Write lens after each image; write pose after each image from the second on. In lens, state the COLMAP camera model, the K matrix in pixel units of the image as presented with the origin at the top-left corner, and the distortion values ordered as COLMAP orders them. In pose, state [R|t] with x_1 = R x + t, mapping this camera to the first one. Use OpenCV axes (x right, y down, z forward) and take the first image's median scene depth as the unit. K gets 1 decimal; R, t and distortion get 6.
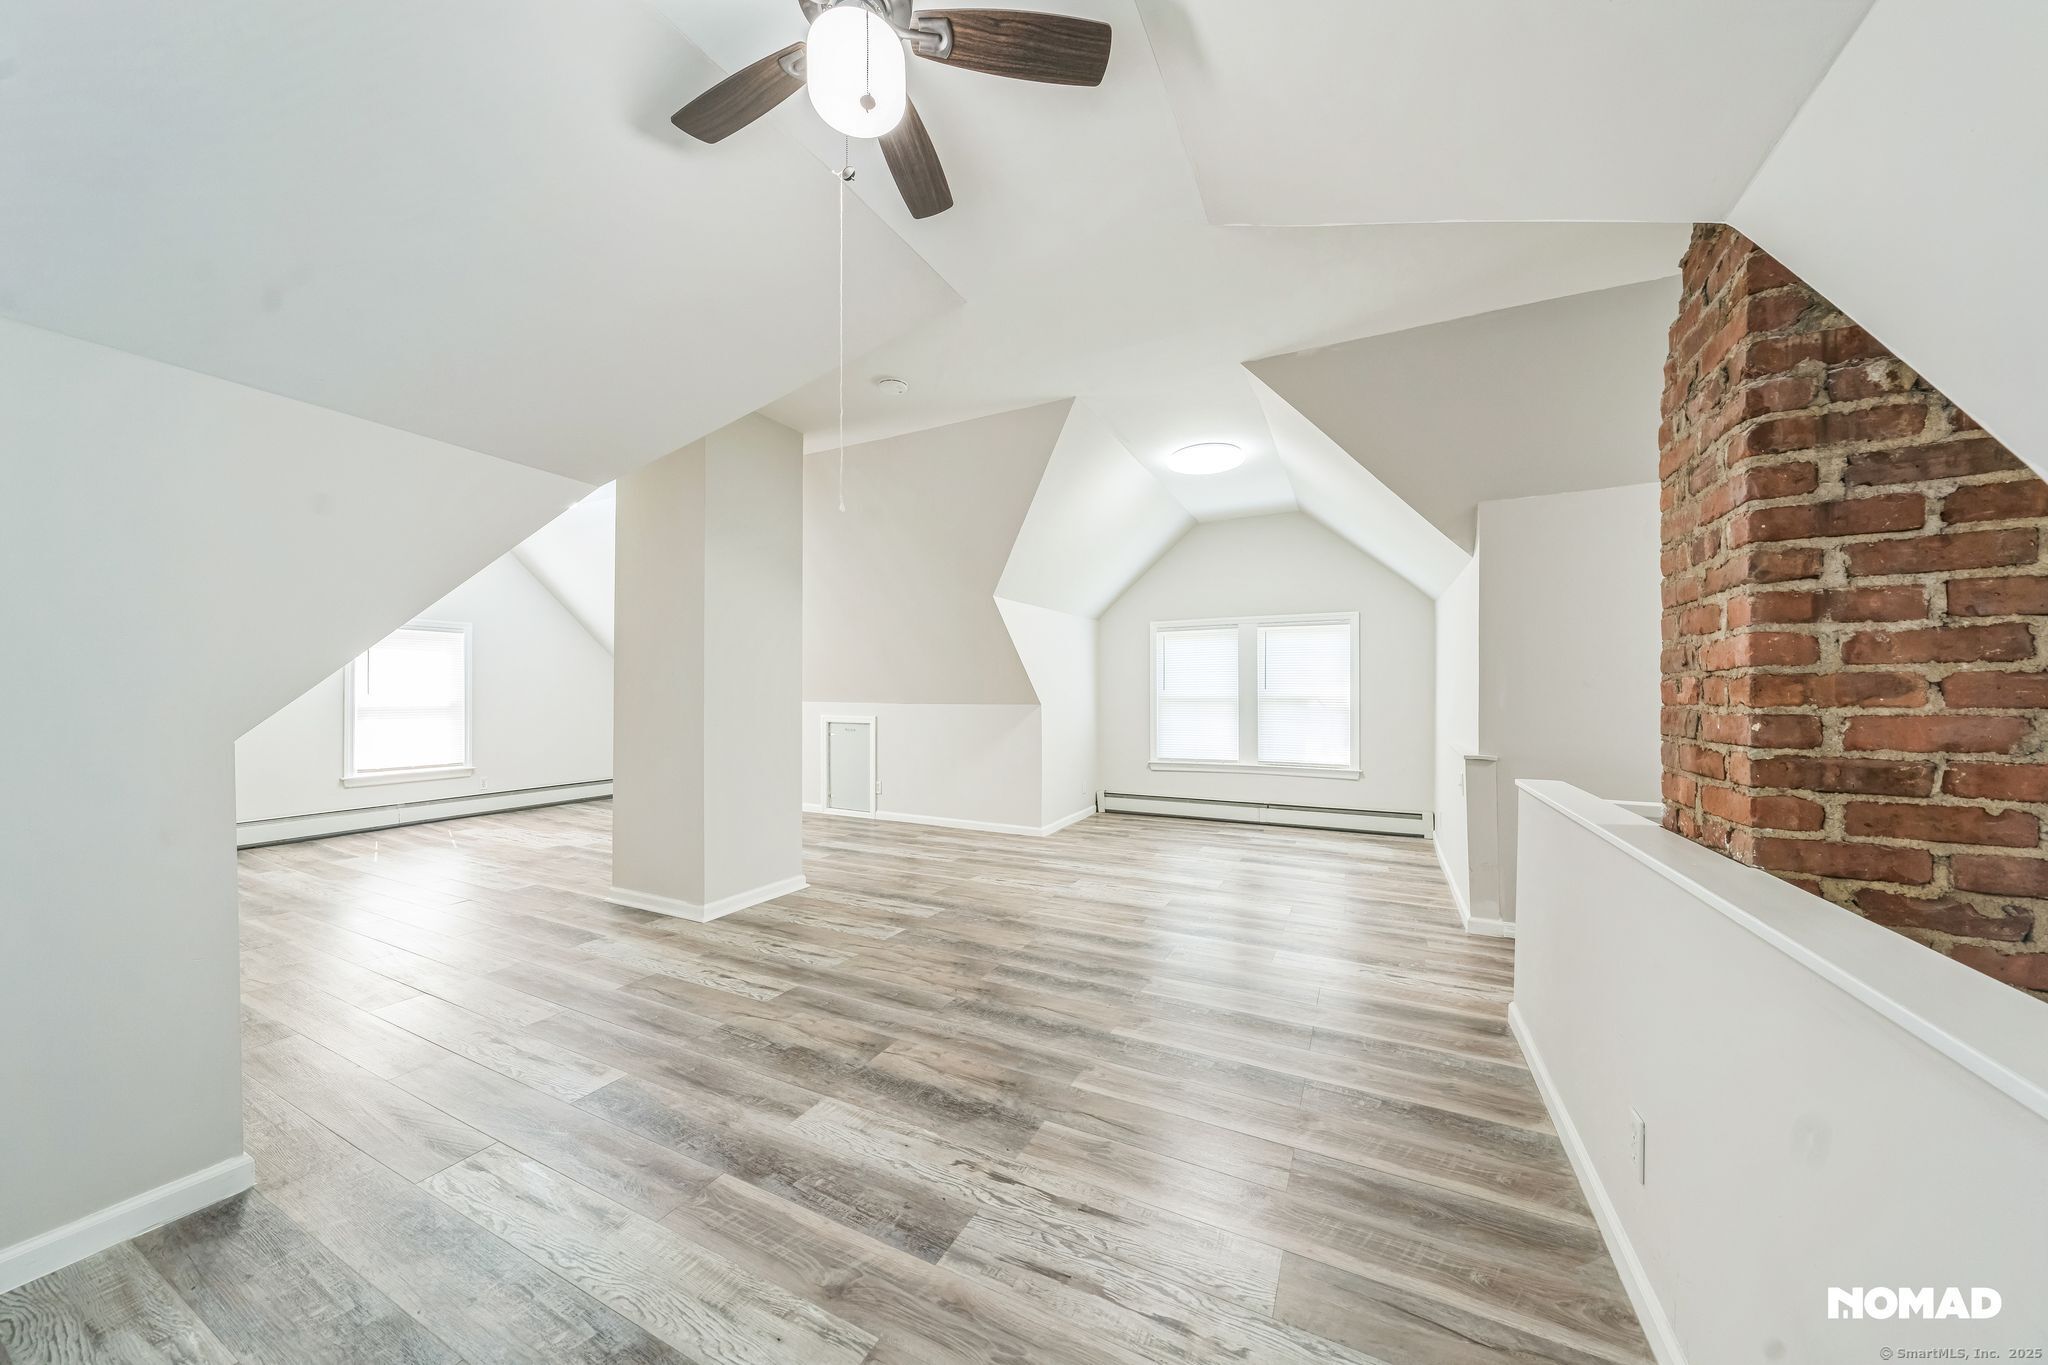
lens RADIAL K [[707.9, 0, 1034.2], [0, 707.9, 699.4], [0, 0, 1]] dist [-0.000115, 0.000318]
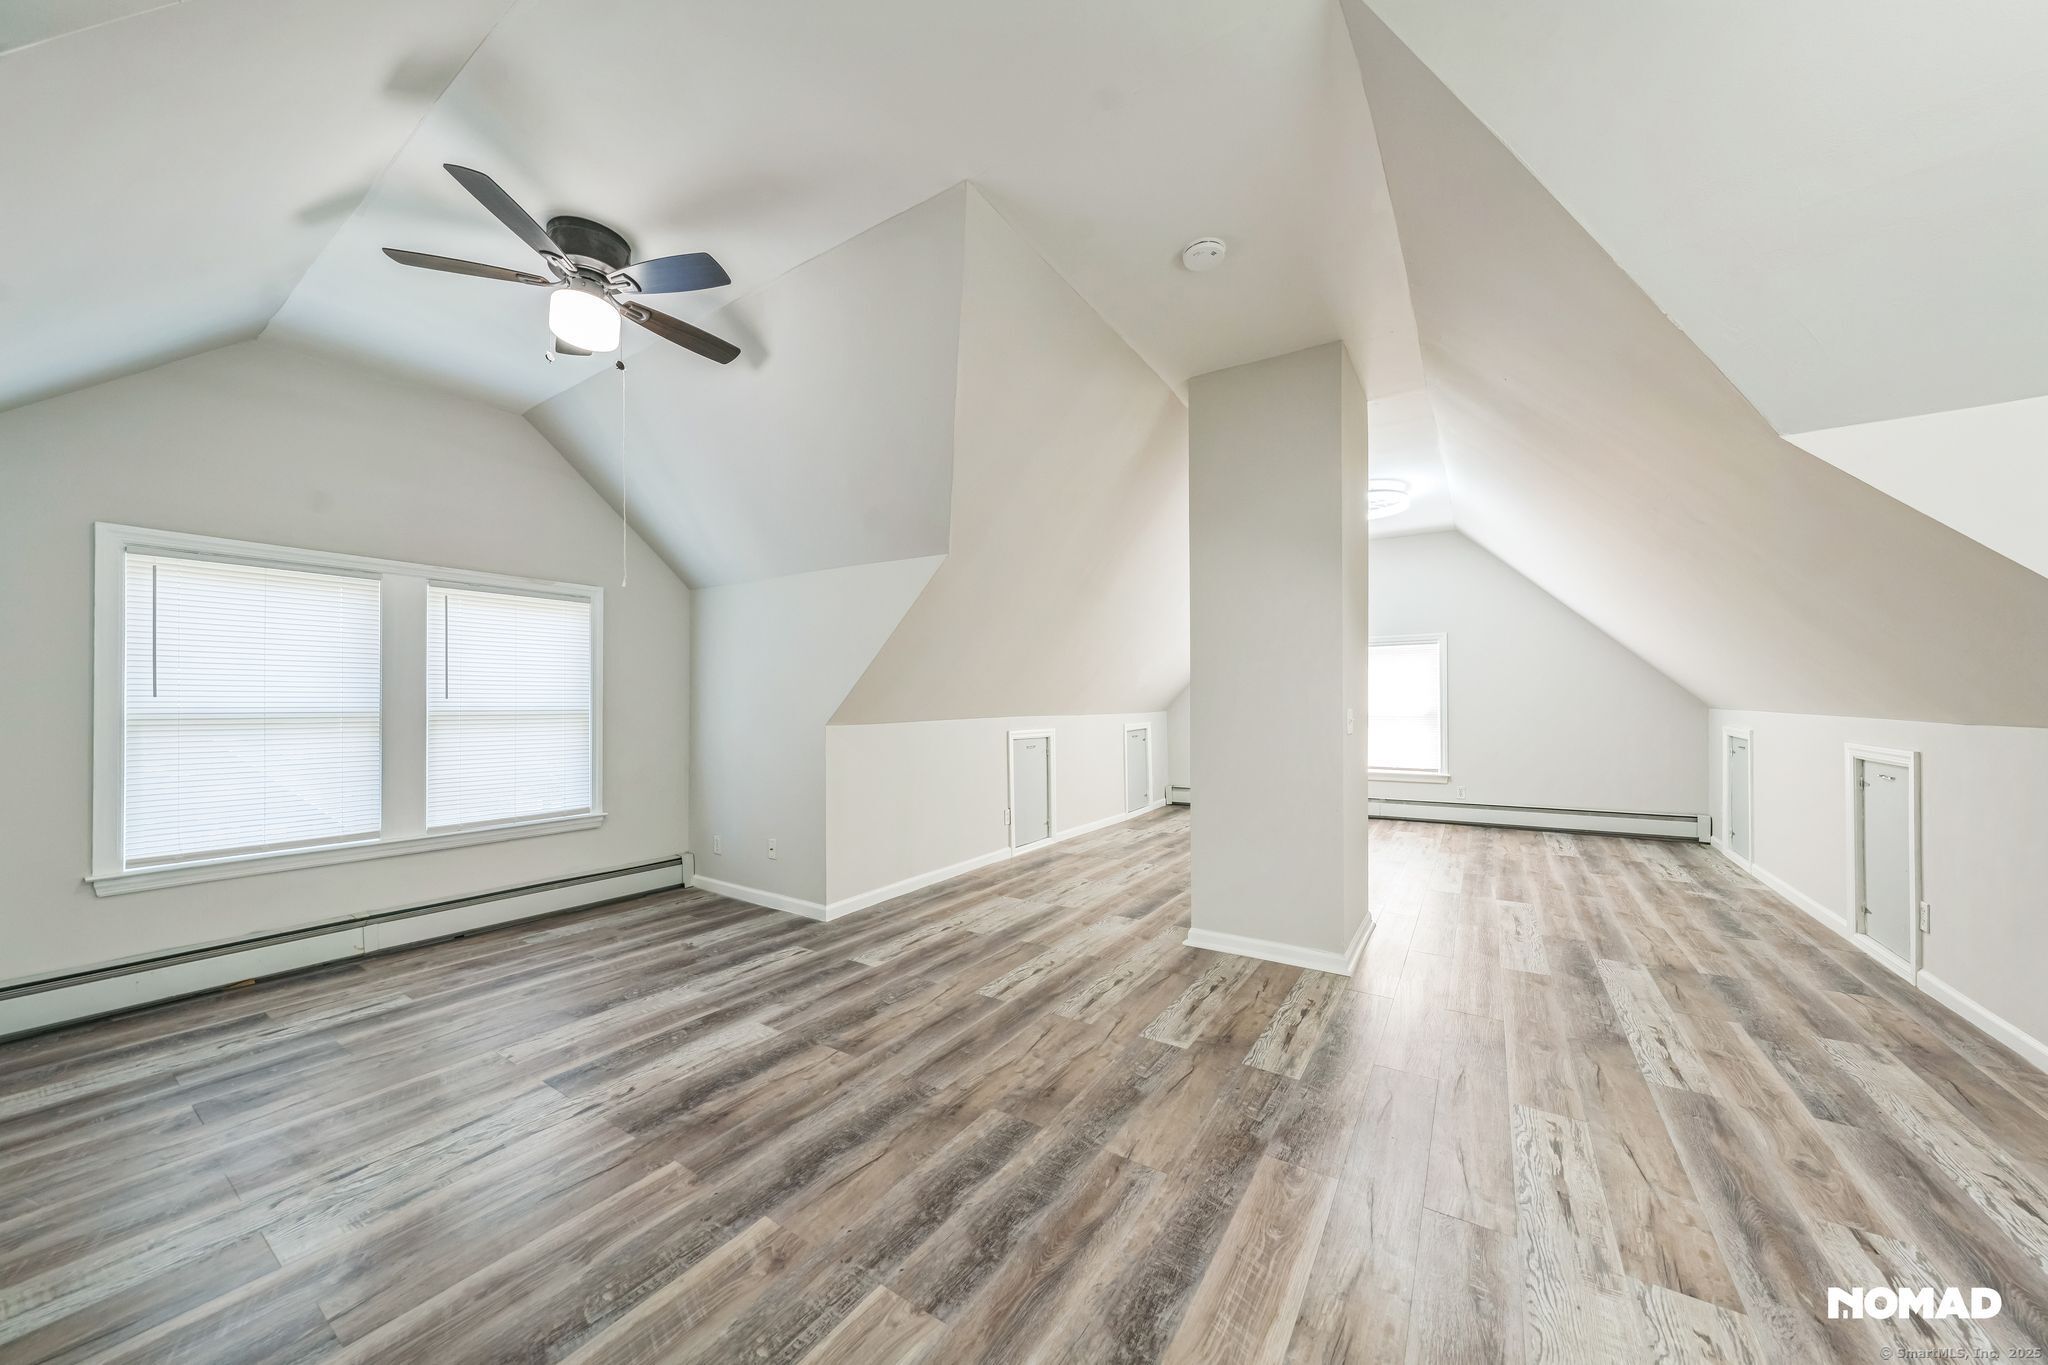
lens RADIAL K [[707.9, 0, 1034.2], [0, 707.9, 699.4], [0, 0, 1]] dist [-0.000115, 0.000318]
pose [[-0.133135, -0.005717, -0.991081, 0.632572], [-0.001340, 0.999983, -0.005589, -0.013440], [0.991097, 0.000584, -0.133140, 1.144242]]
